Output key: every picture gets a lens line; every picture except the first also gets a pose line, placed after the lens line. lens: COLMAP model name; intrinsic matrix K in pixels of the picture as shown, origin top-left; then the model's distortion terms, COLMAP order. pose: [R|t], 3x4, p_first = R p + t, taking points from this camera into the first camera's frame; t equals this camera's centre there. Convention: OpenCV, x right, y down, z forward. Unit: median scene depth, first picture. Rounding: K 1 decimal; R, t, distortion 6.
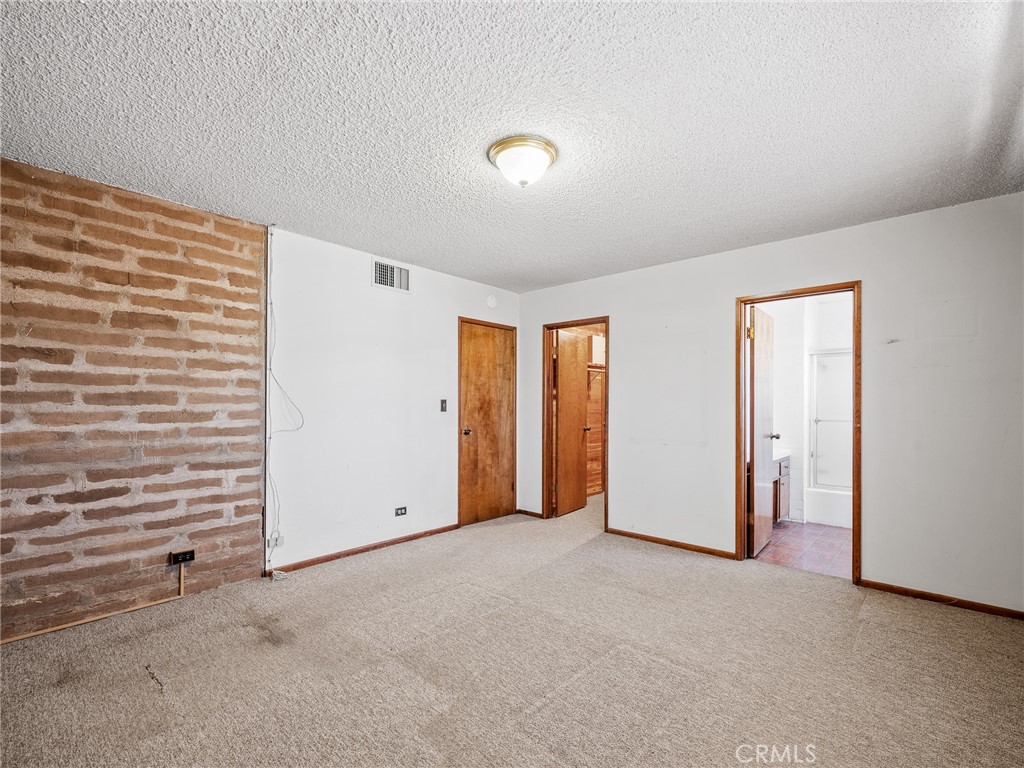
lens RADIAL K [[480.0, 0, 523.0], [0, 480.0, 403.5], [0, 0, 1]] dist [0.000126, -0.002816]
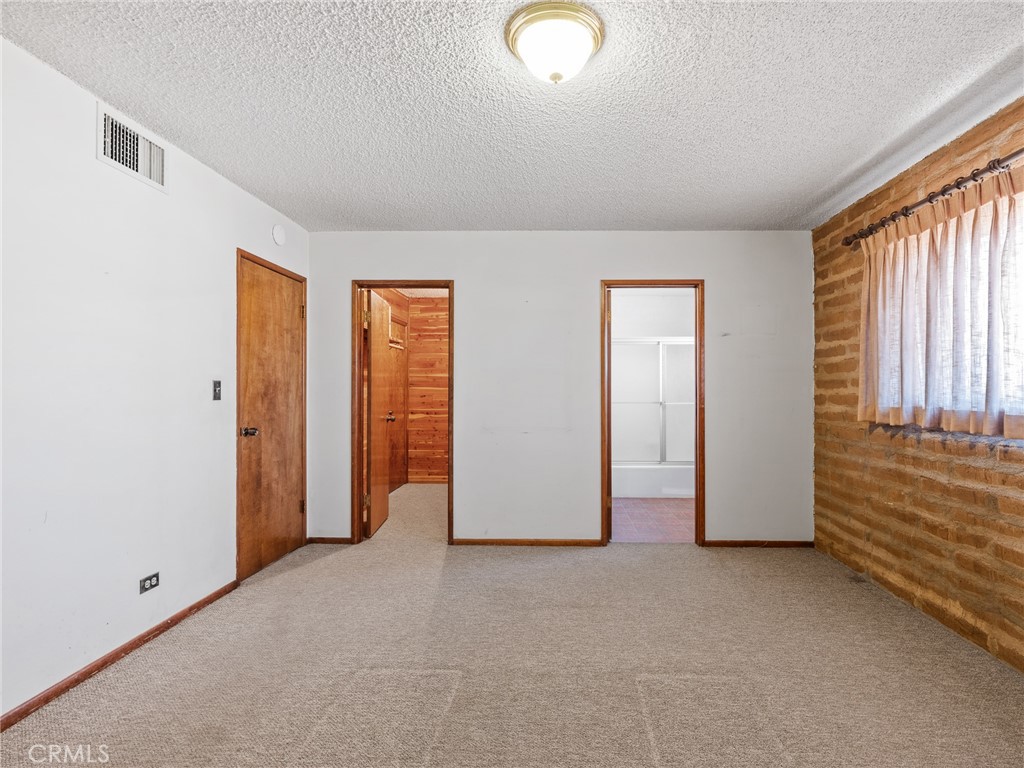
lens RADIAL K [[508.7, 0, 528.8], [0, 508.7, 385.1], [0, 0, 1]] dist [-0.005295, 0.001151]
pose [[0.752373, 0.004004, 0.658725, -0.302626], [0.000080, 0.999981, -0.006171, 0.001961], [-0.658737, 0.004696, 0.752358, 0.266606]]
